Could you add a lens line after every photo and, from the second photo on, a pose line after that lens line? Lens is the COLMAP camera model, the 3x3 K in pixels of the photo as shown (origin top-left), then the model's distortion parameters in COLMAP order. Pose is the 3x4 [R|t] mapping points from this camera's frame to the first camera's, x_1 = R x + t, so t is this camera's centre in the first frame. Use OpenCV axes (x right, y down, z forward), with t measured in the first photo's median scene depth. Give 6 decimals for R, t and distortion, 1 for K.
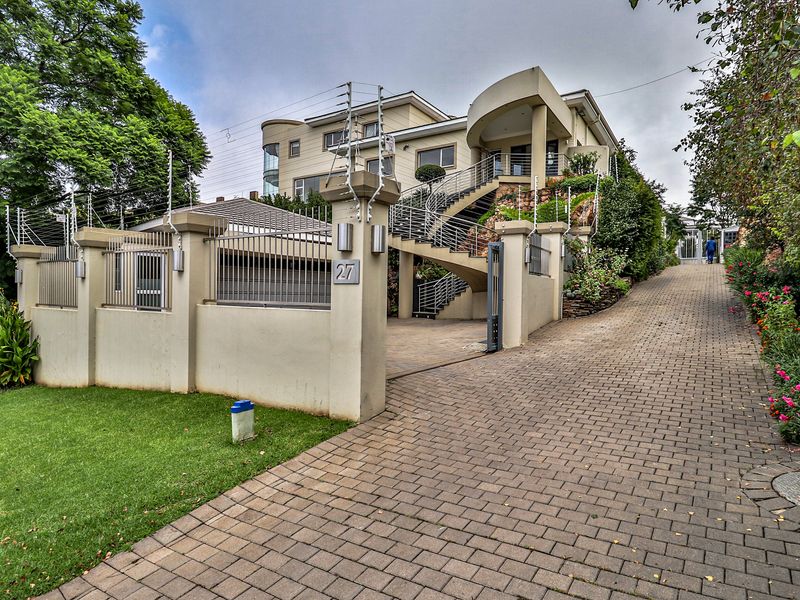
lens RADIAL K [[468.9, 0, 410.2], [0, 468.9, 300.2], [0, 0, 1]] dist [-0.002100, -0.000397]
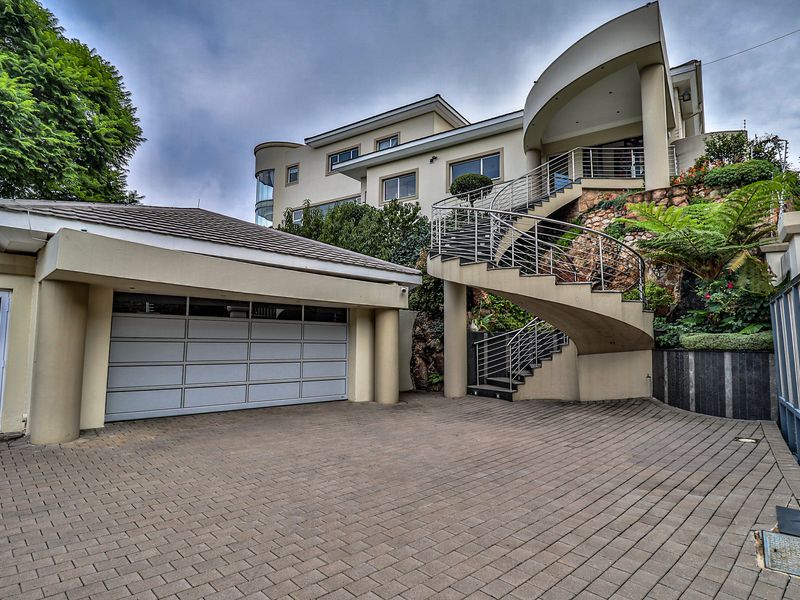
lens RADIAL K [[468.9, 0, 410.2], [0, 468.9, 300.2], [0, 0, 1]] dist [-0.002100, -0.000397]
pose [[0.999889, -0.012176, -0.008537, -0.049735], [0.011230, 0.994594, -0.103227, -0.019051], [0.009748, 0.103120, 0.994621, 0.294702]]
